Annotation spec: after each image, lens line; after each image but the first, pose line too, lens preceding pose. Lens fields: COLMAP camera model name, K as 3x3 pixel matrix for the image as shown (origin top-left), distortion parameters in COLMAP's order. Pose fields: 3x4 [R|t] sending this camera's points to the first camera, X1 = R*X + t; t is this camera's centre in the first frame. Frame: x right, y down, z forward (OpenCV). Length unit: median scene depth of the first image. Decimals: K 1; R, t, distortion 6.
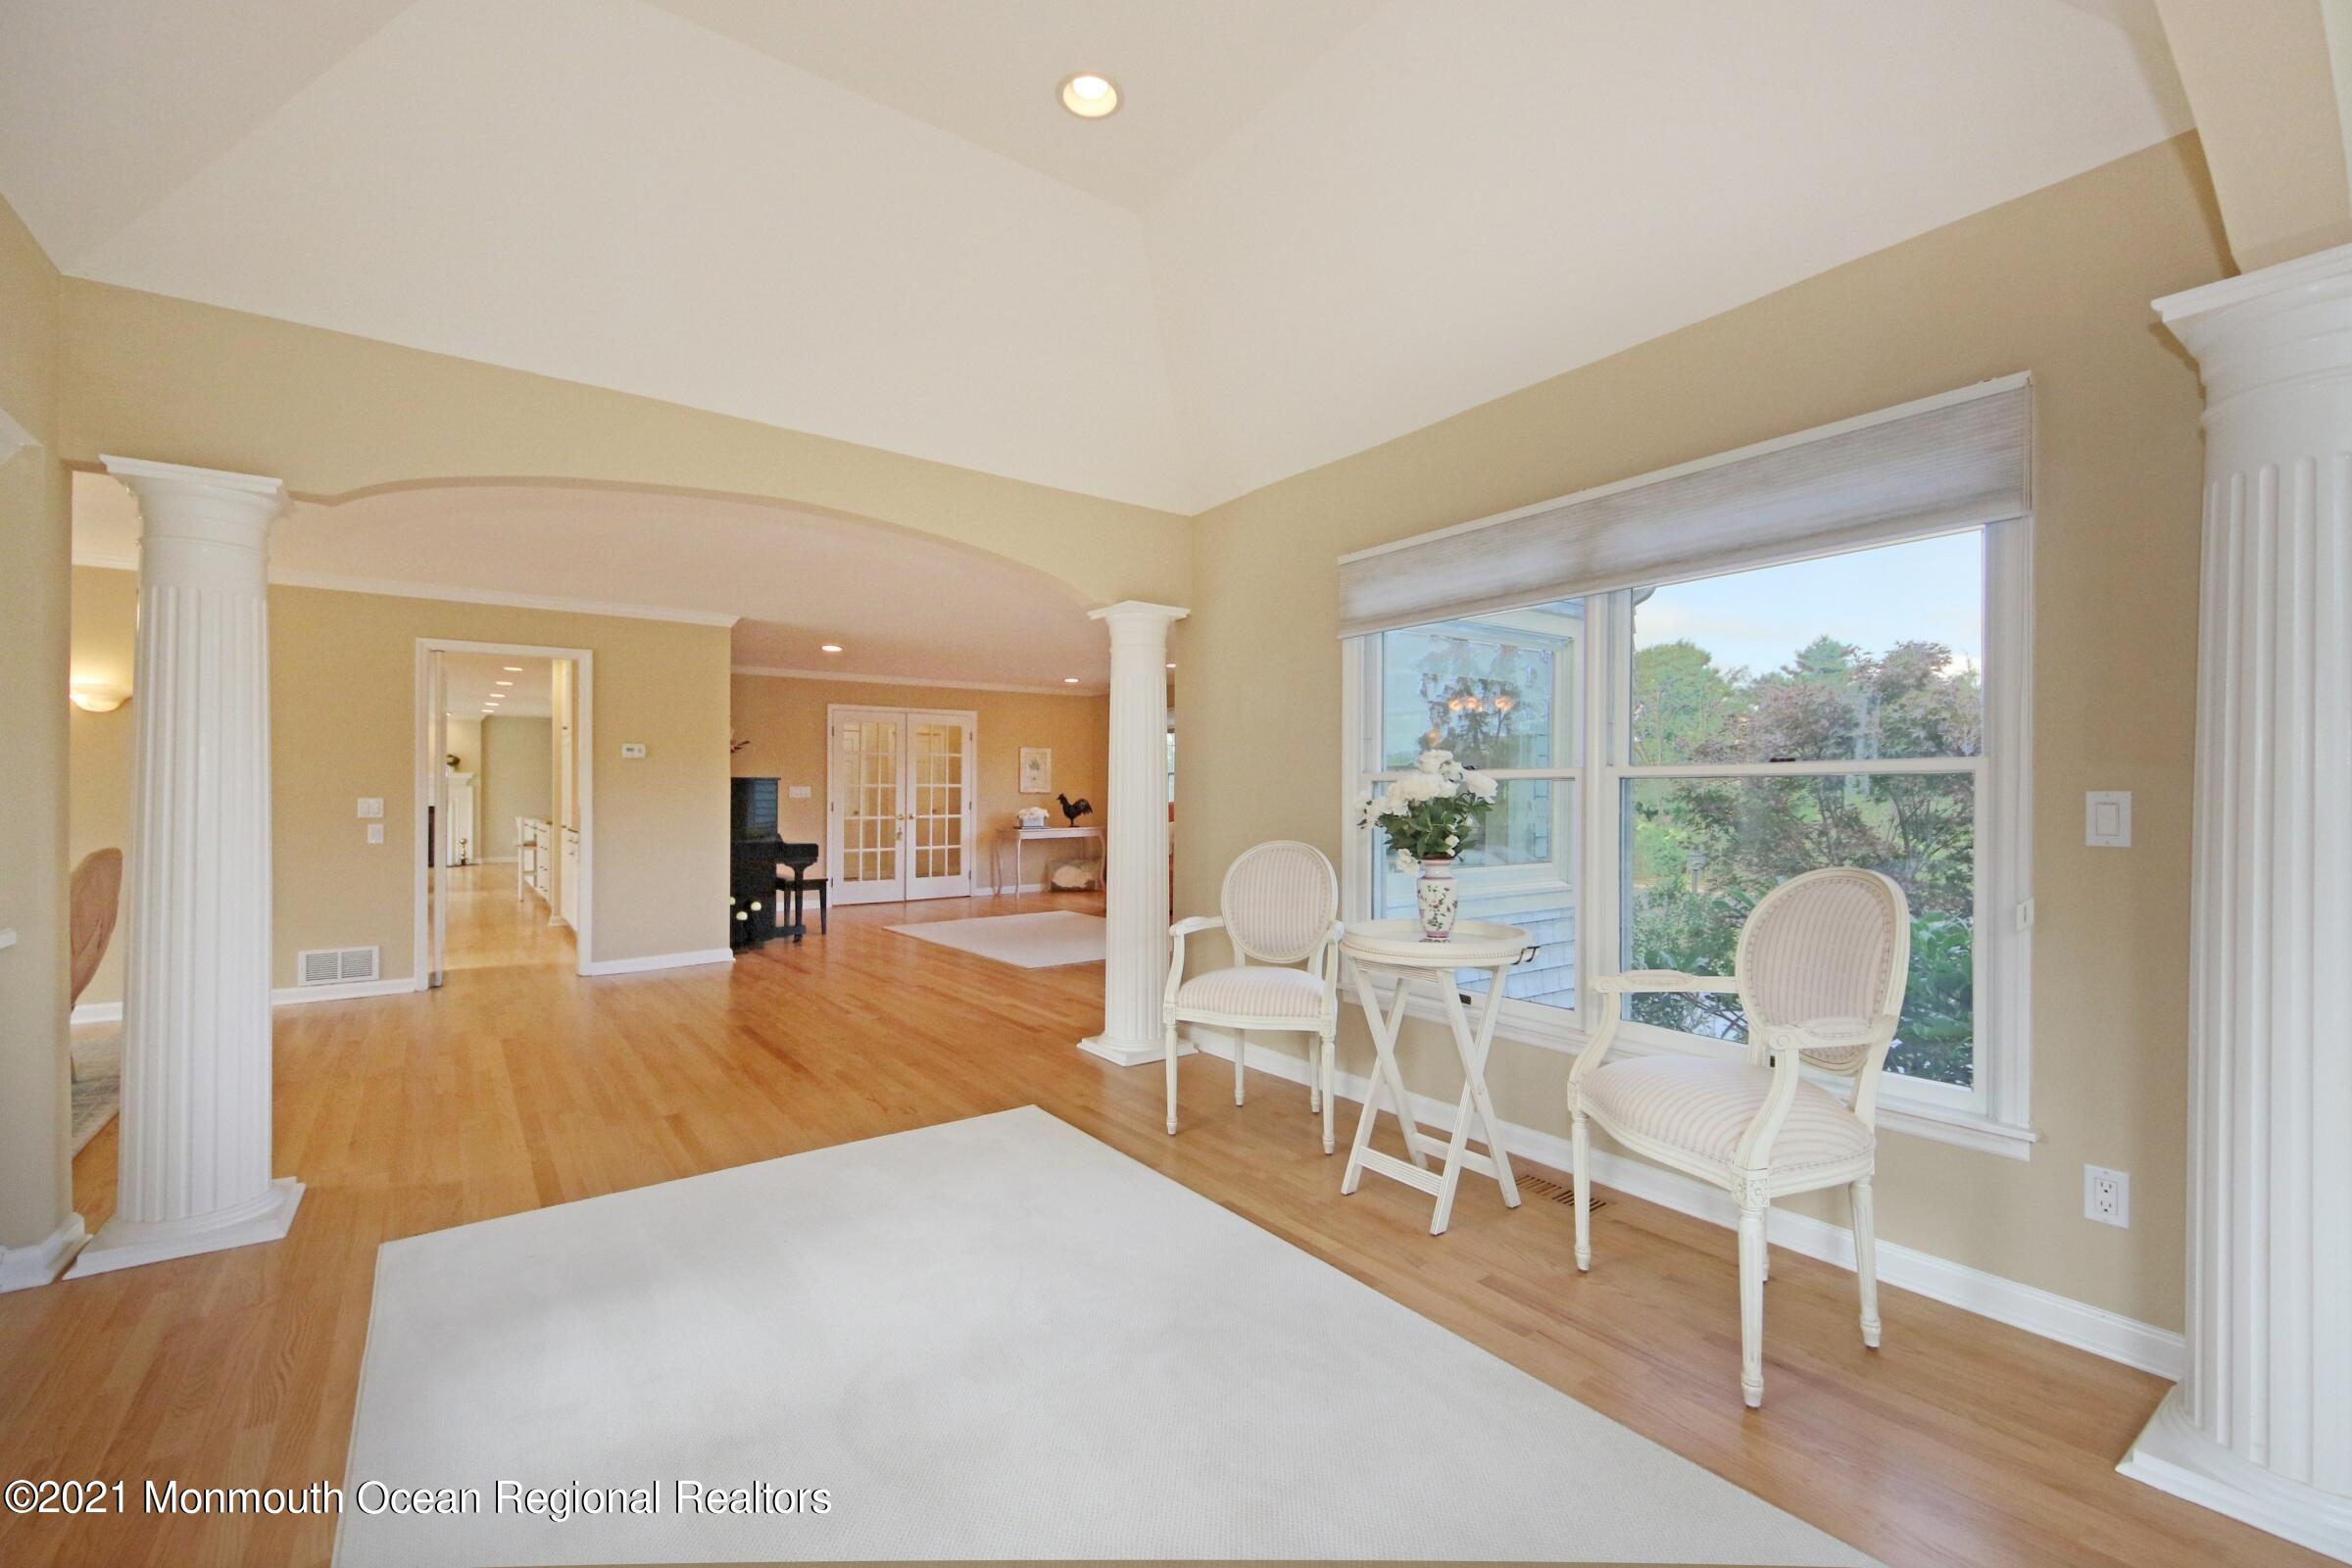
lens RADIAL K [[1010.5, 0, 1176.0], [0, 1010.5, 784.0], [0, 0, 1]] dist [0.003680, 0.000020]
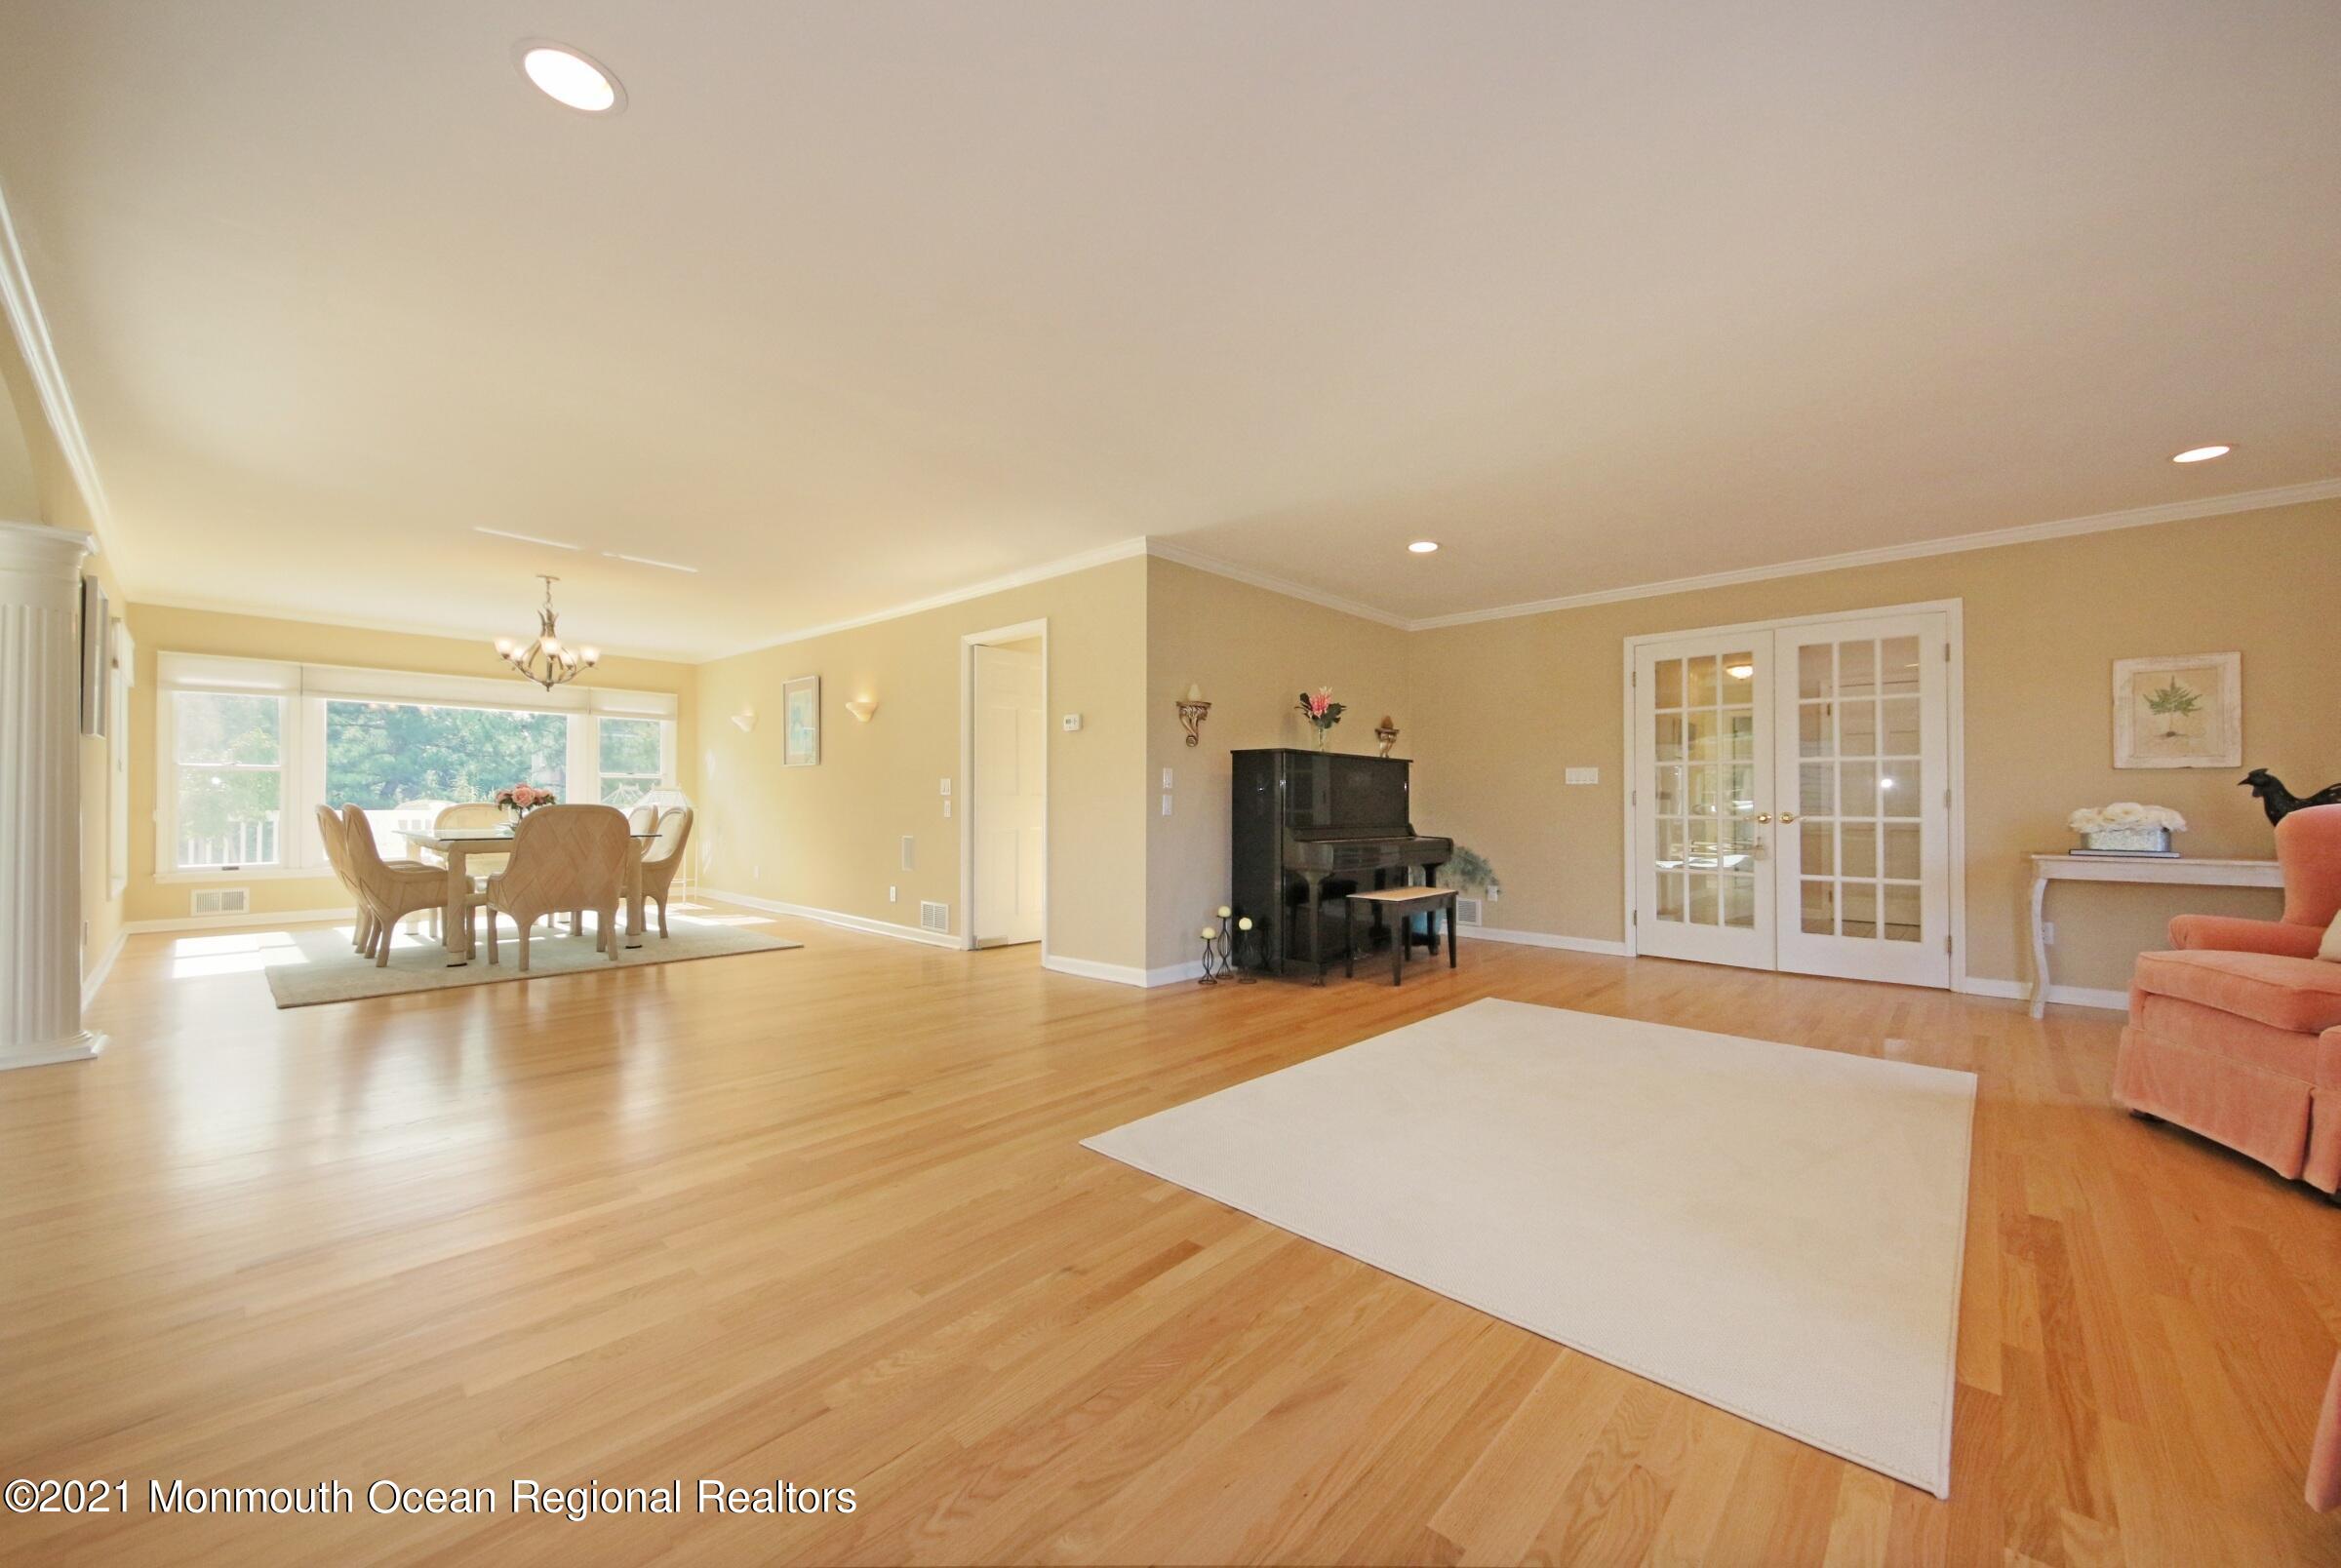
lens RADIAL K [[892.1, 0, 1181.6], [0, 892.1, 799.6], [0, 0, 1]] dist [0.017722, -0.000209]
pose [[0.197712, 0.000519, -0.980260, 0.149000], [0.001269, 0.999999, 0.000786, 0.021833], [0.980259, -0.001399, 0.197711, 0.591550]]
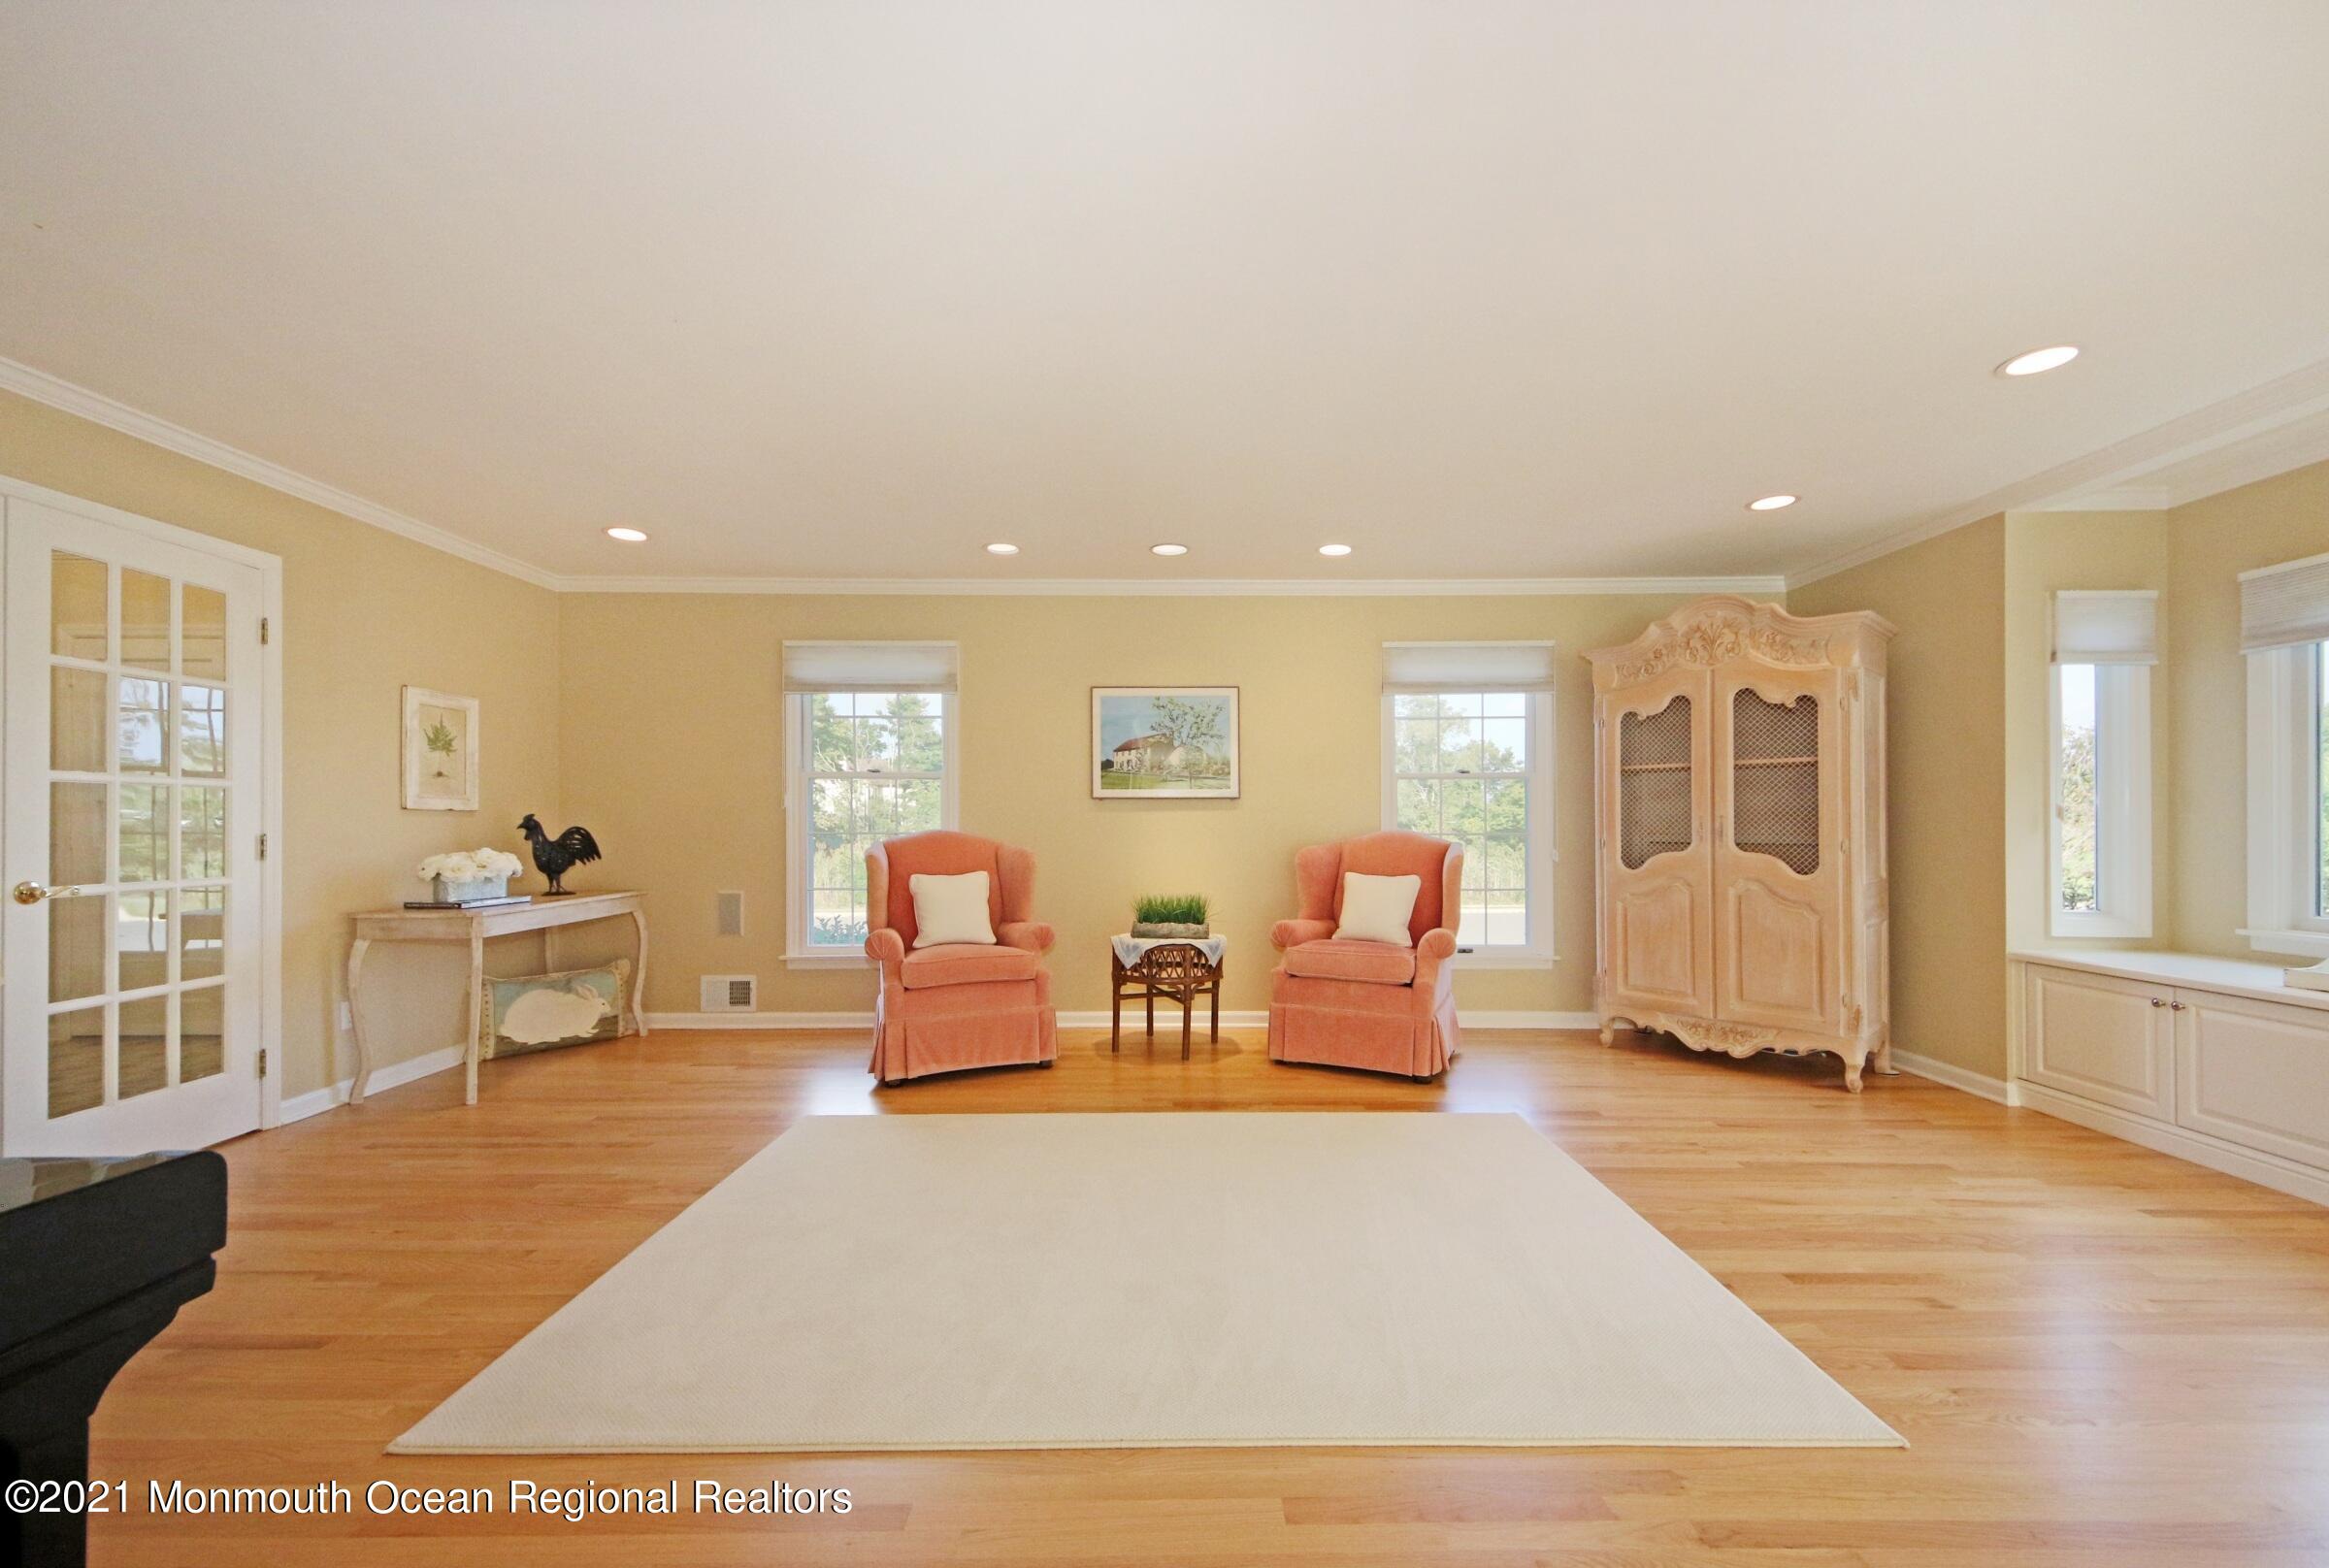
lens RADIAL K [[915.4, 0, 1173.7], [0, 915.4, 820.5], [0, 0, 1]] dist [0.027991, -0.015171]
pose [[0.578191, 0.005147, 0.815885, -0.288587], [-0.008742, 0.999962, -0.000113, 0.010719], [-0.815855, -0.007067, 0.578214, 0.623504]]
